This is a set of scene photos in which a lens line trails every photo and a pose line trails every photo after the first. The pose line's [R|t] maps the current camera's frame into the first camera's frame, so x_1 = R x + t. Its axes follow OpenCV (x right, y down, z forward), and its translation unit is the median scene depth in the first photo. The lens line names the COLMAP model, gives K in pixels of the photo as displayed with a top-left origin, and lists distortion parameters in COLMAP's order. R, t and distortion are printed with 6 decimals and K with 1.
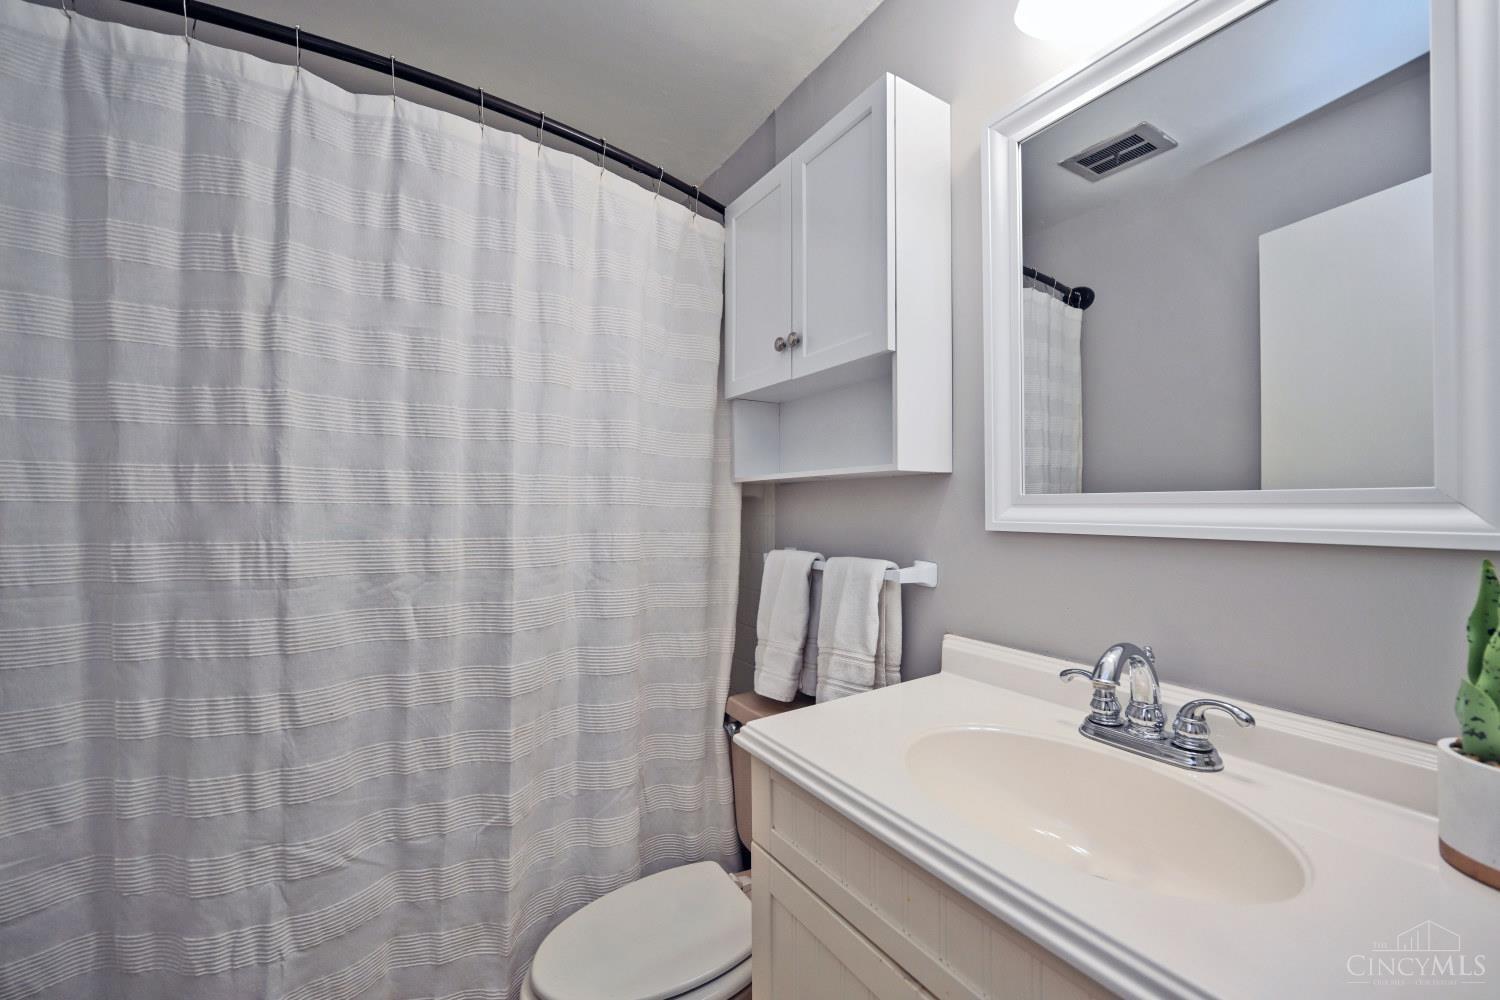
lens RADIAL K [[595.8, 0, 748.0], [0, 595.8, 507.0], [0, 0, 1]] dist [-0.002455, 0.000026]
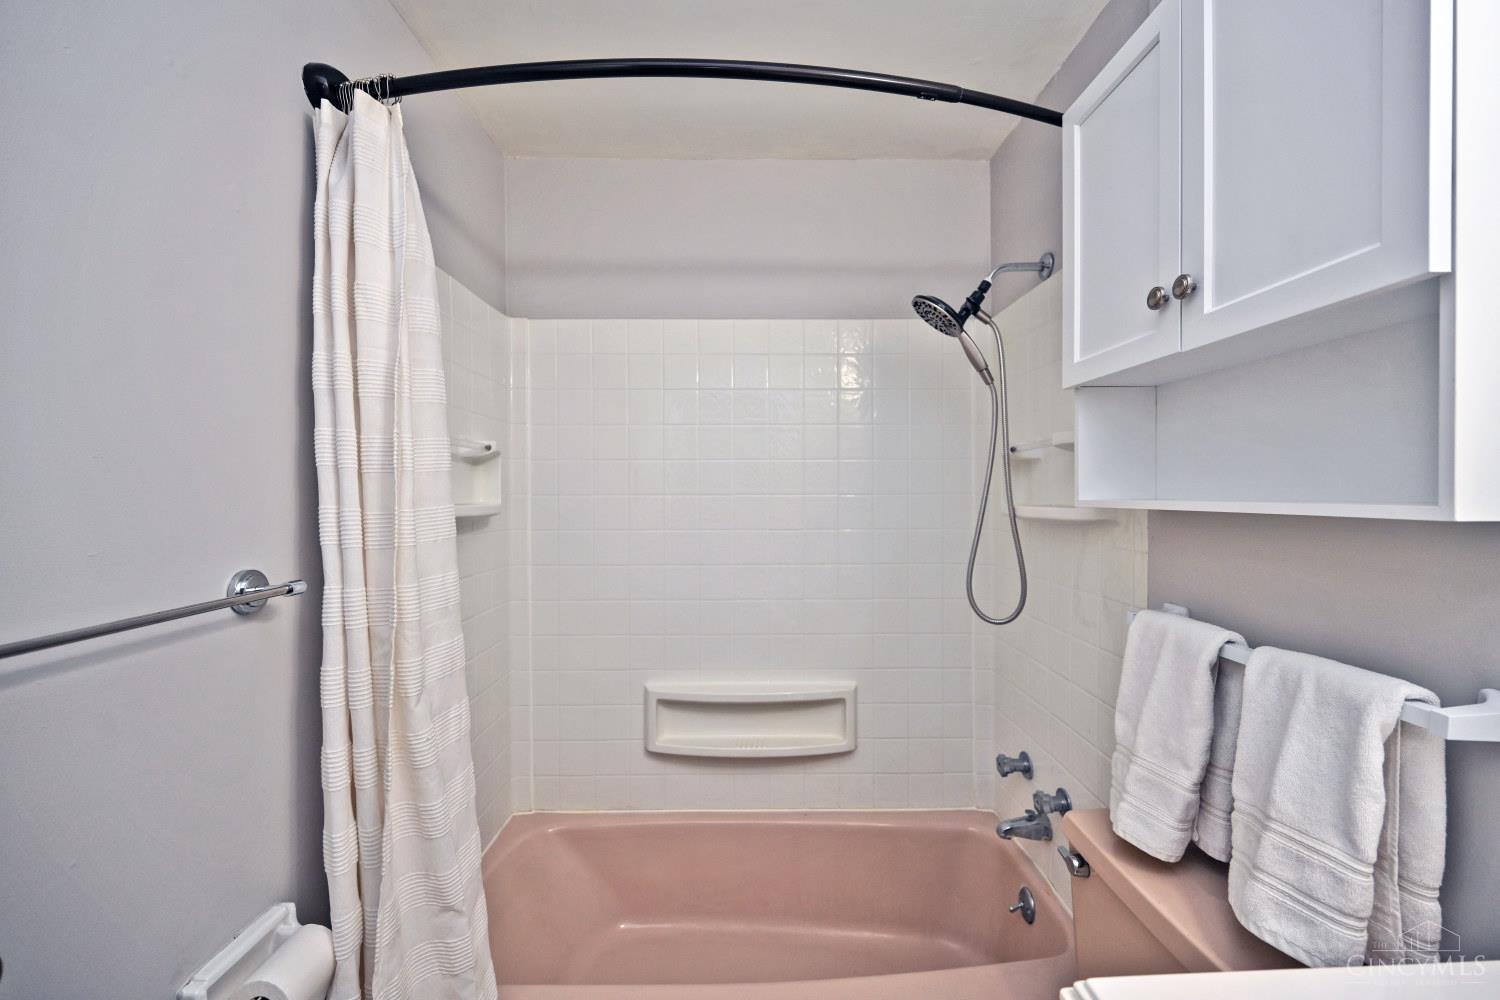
lens RADIAL K [[596.6, 0, 743.7], [0, 596.6, 495.9], [0, 0, 1]] dist [-0.000978, -0.000114]
pose [[0.847936, 0.002602, -0.530092, 0.018677], [-0.003017, 0.999995, 0.000083, -0.067694], [0.530089, 0.001529, 0.847940, 0.250173]]
